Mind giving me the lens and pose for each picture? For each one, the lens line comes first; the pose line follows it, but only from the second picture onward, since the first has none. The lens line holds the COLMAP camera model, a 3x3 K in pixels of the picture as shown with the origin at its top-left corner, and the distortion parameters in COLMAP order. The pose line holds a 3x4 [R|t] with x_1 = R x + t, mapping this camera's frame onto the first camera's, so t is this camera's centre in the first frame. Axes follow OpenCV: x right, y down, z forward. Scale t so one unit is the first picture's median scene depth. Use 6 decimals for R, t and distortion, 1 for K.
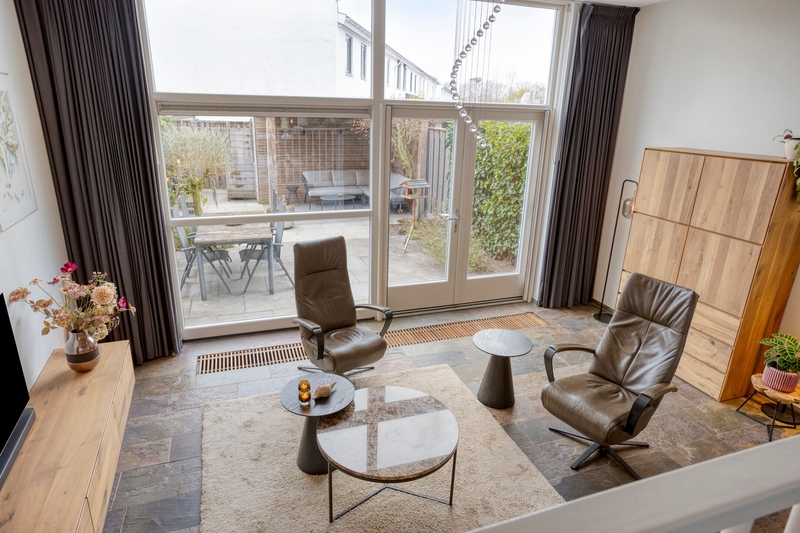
lens RADIAL K [[472.2, 0, 397.9], [0, 472.2, 265.2], [0, 0, 1]] dist [-0.031424, 0.021854]
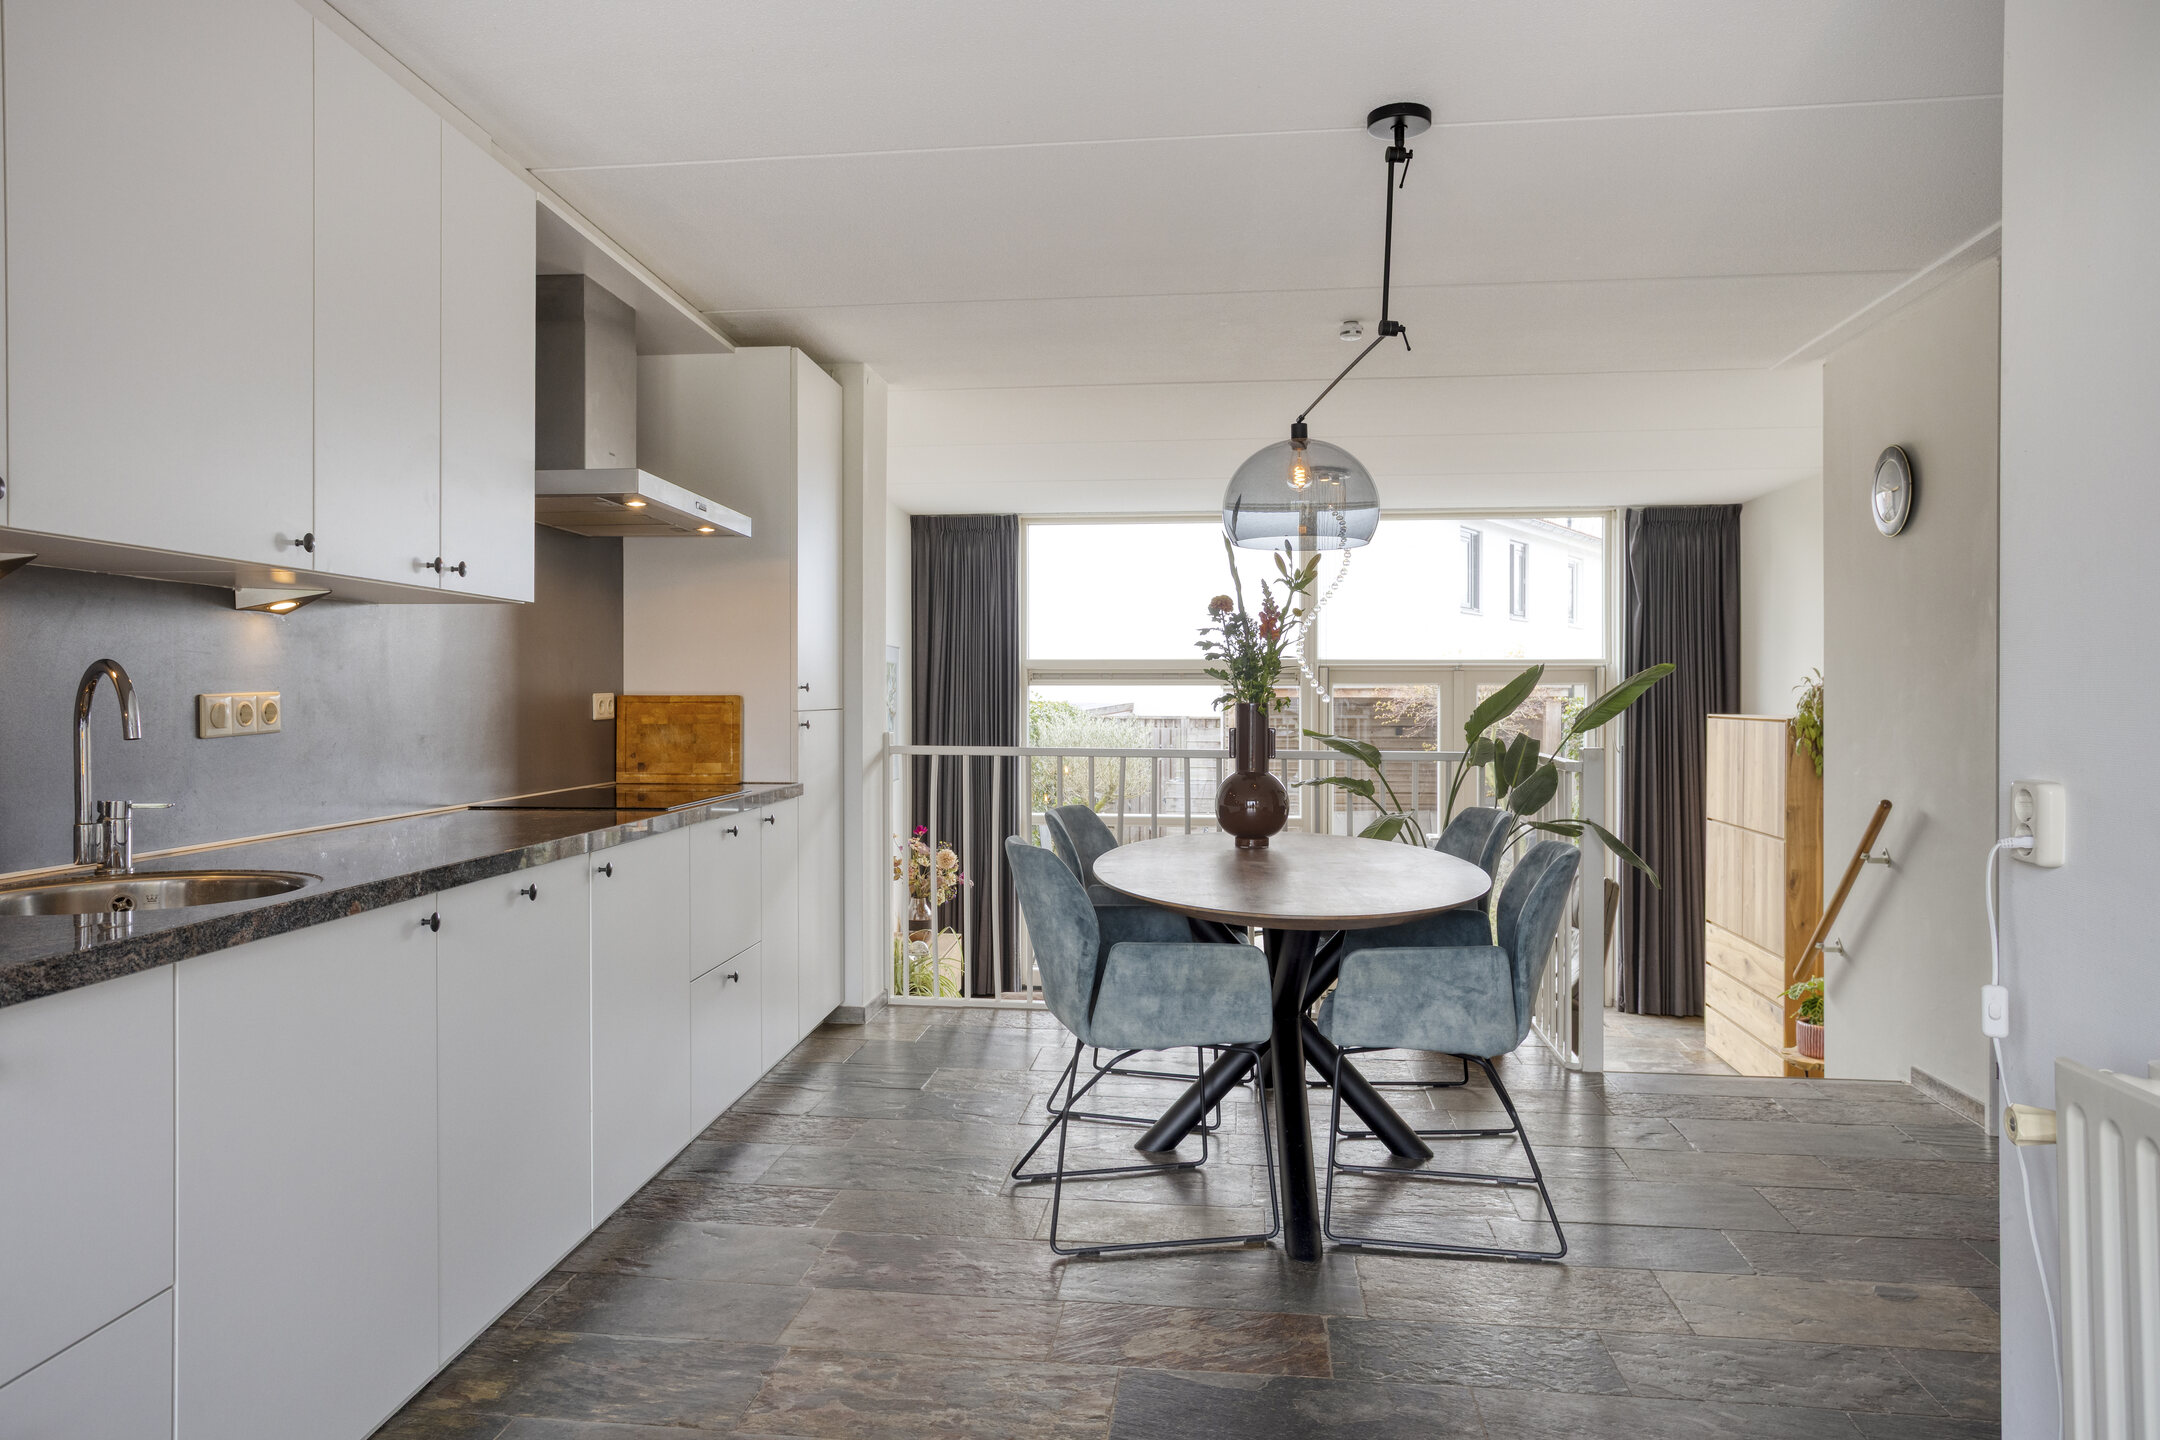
lens RADIAL K [[1424.5, 0, 1071.4], [0, 1424.5, 694.2], [0, 0, 1]] dist [-0.016352, 0.037713]
pose [[0.894955, -0.025627, -0.445419, 0.571348], [-0.118074, 0.949148, -0.291849, 0.354271], [0.430248, 0.313784, 0.846420, -0.924837]]
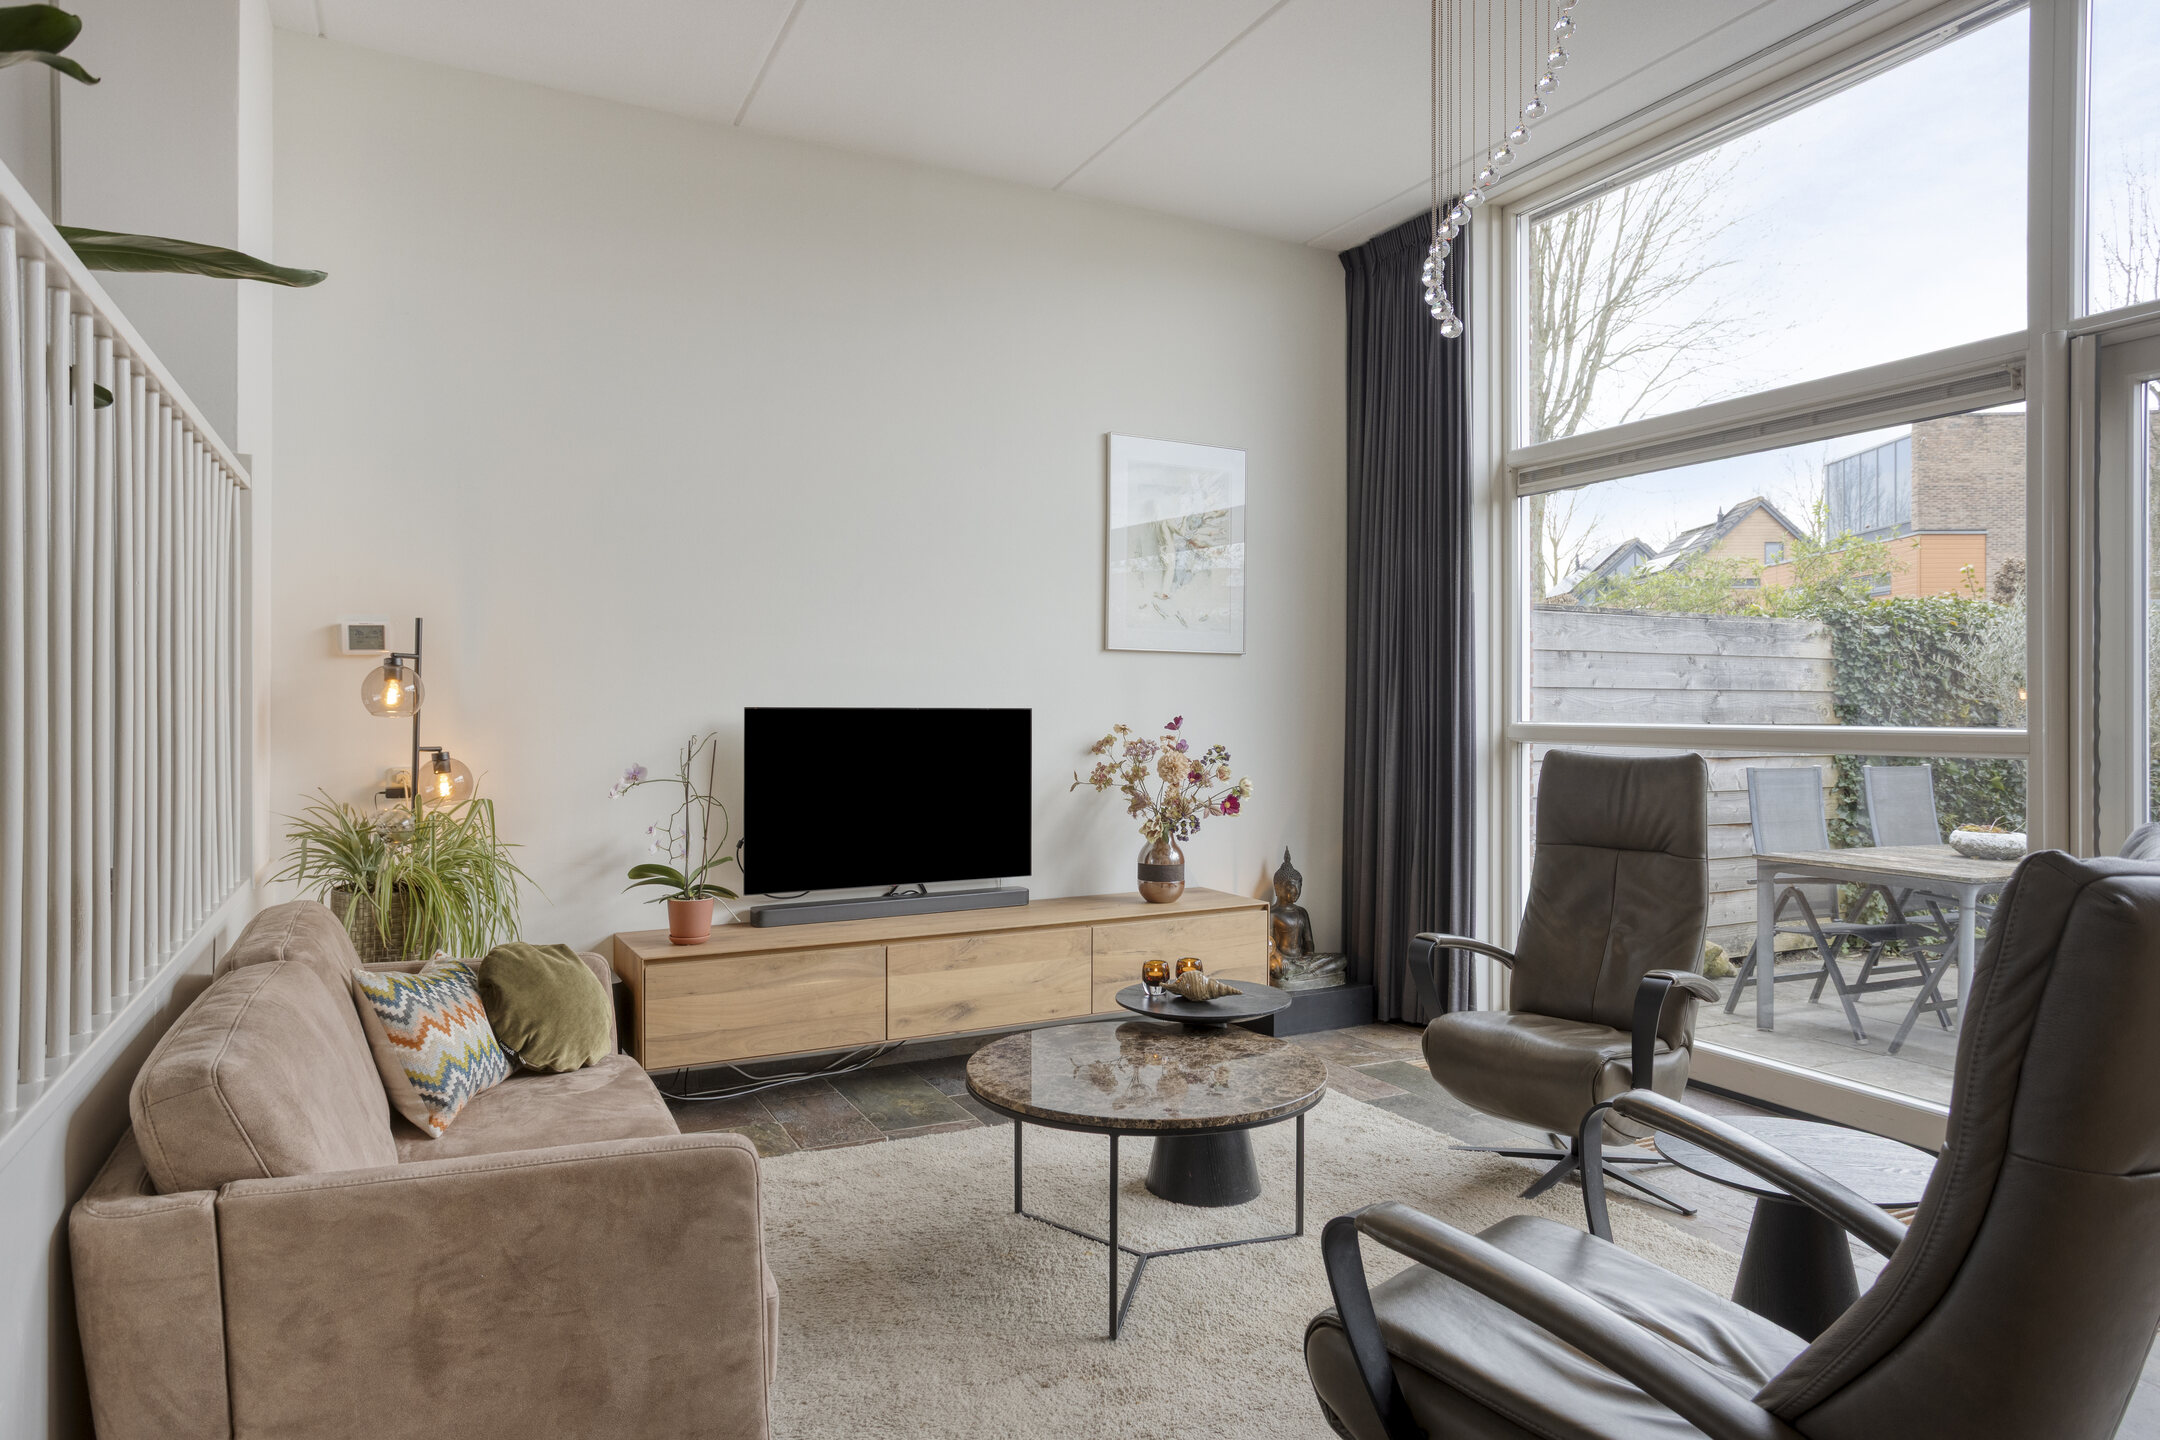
lens RADIAL K [[1329.0, 0, 1059.2], [0, 1329.0, 713.6], [0, 0, 1]] dist [-0.035542, 0.038045]
pose [[0.103062, -0.021877, -0.994434, 0.635421], [-0.310877, 0.948966, -0.053096, 0.083106], [0.944846, 0.314619, 0.091001, 0.428980]]
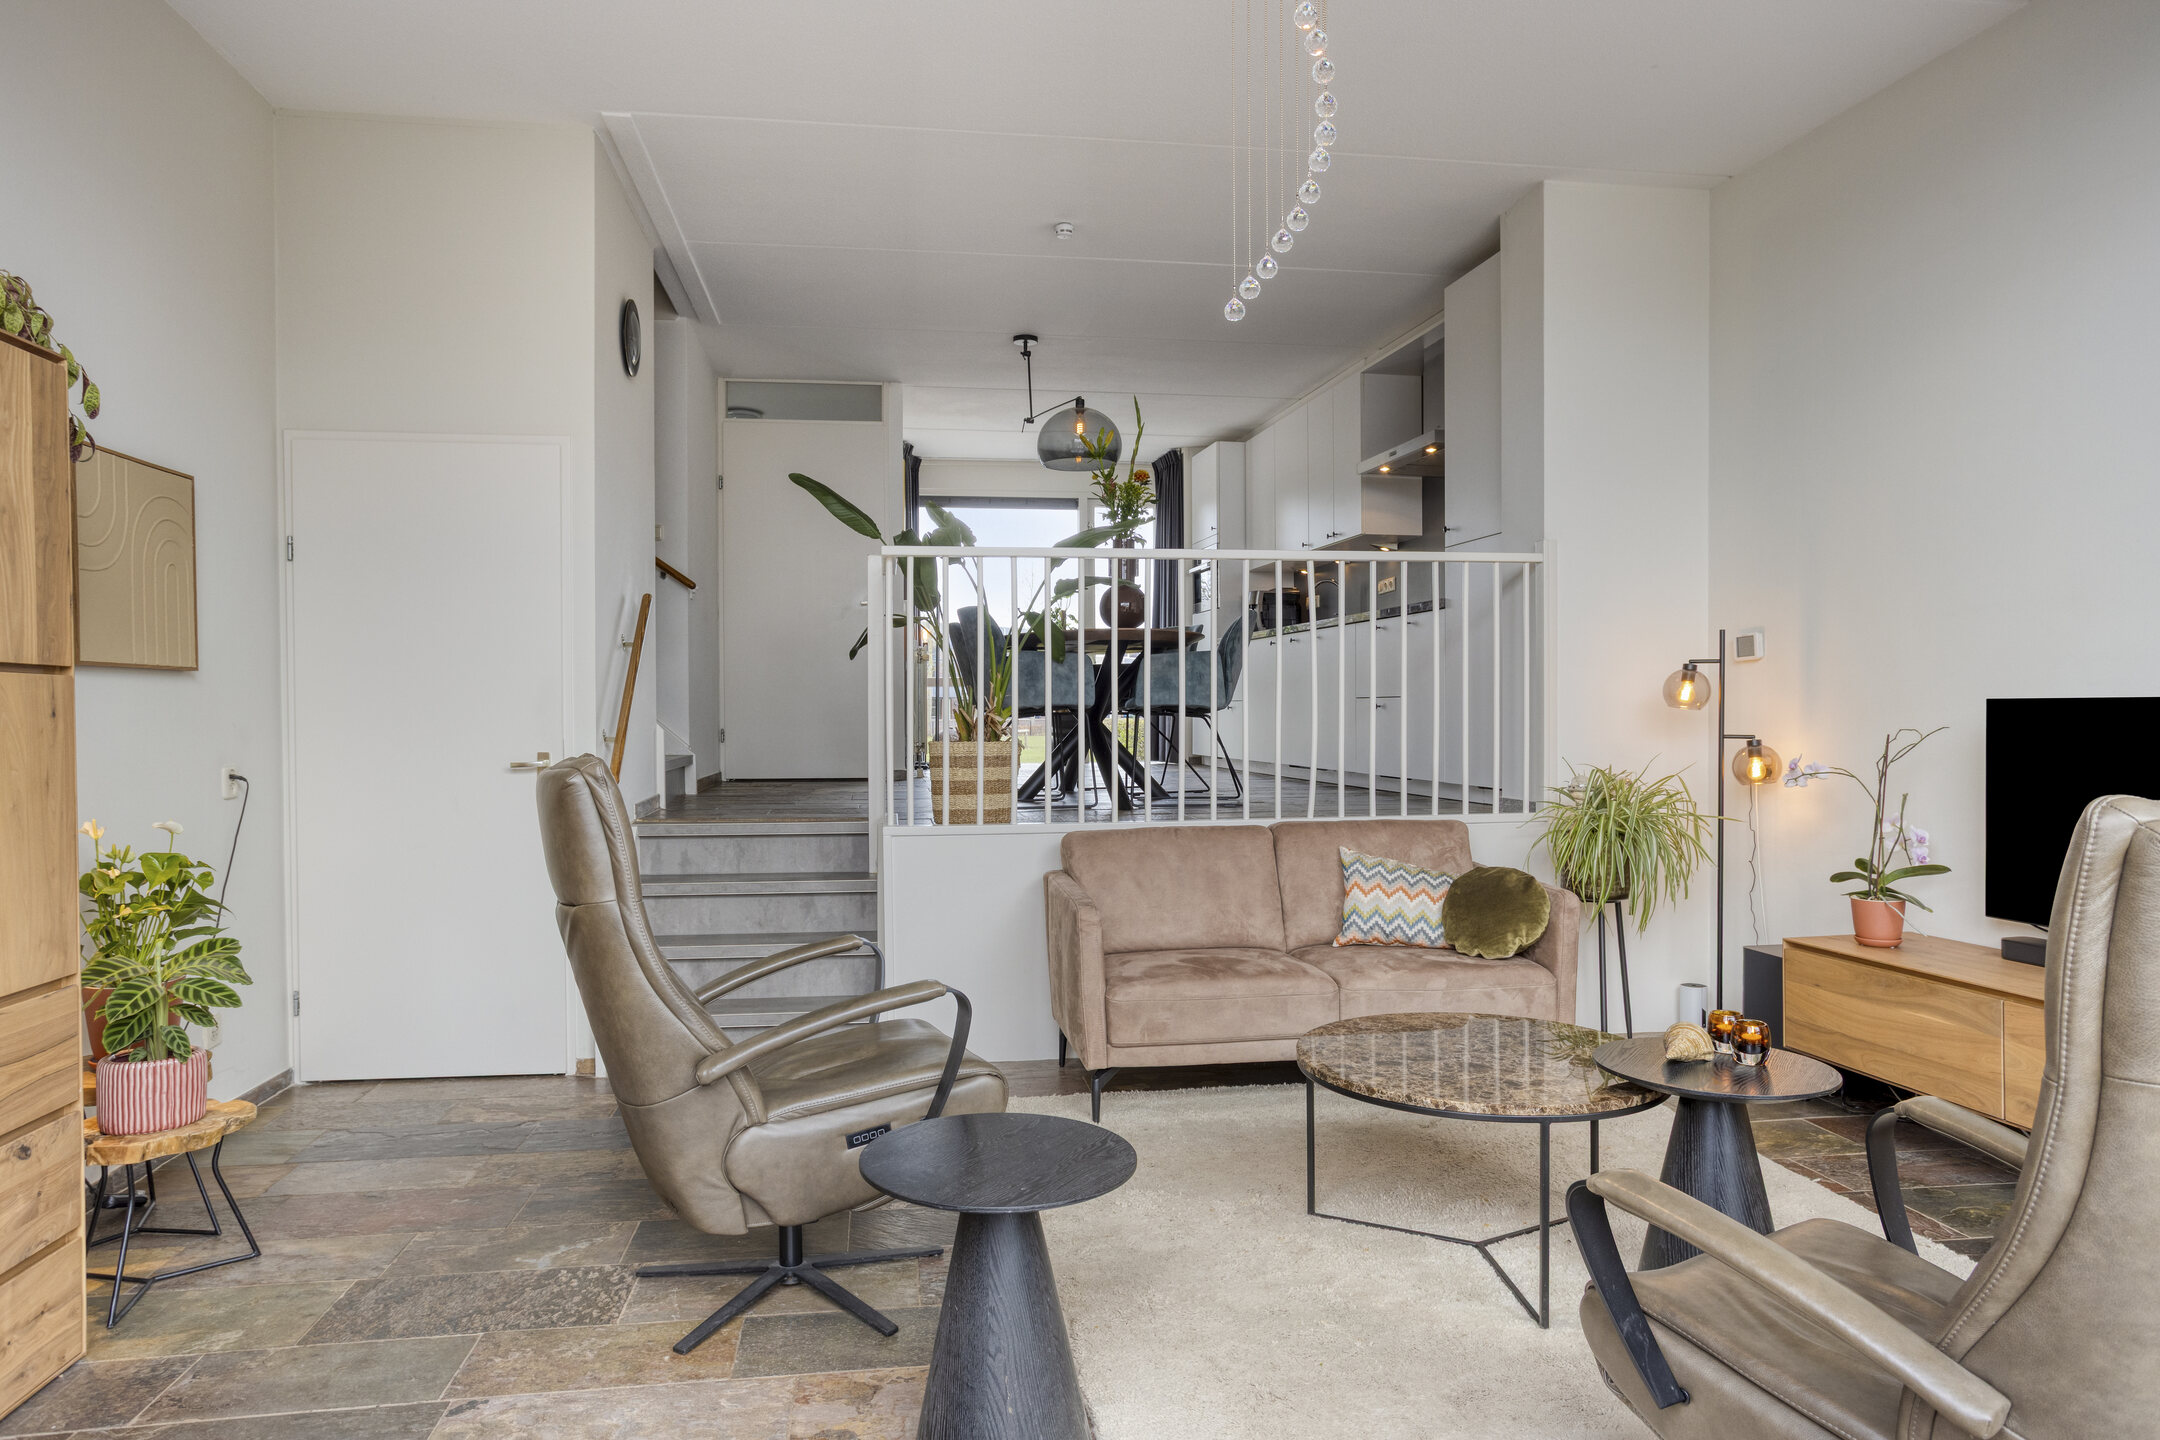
lens RADIAL K [[1329.0, 0, 1083.0], [0, 1329.0, 719.3], [0, 0, 1]] dist [-0.035542, 0.038045]
pose [[-0.981191, -0.026515, 0.191209, 0.053653], [0.036581, 0.947036, 0.319038, -0.167895], [-0.189541, 0.320032, -0.928253, 1.160502]]
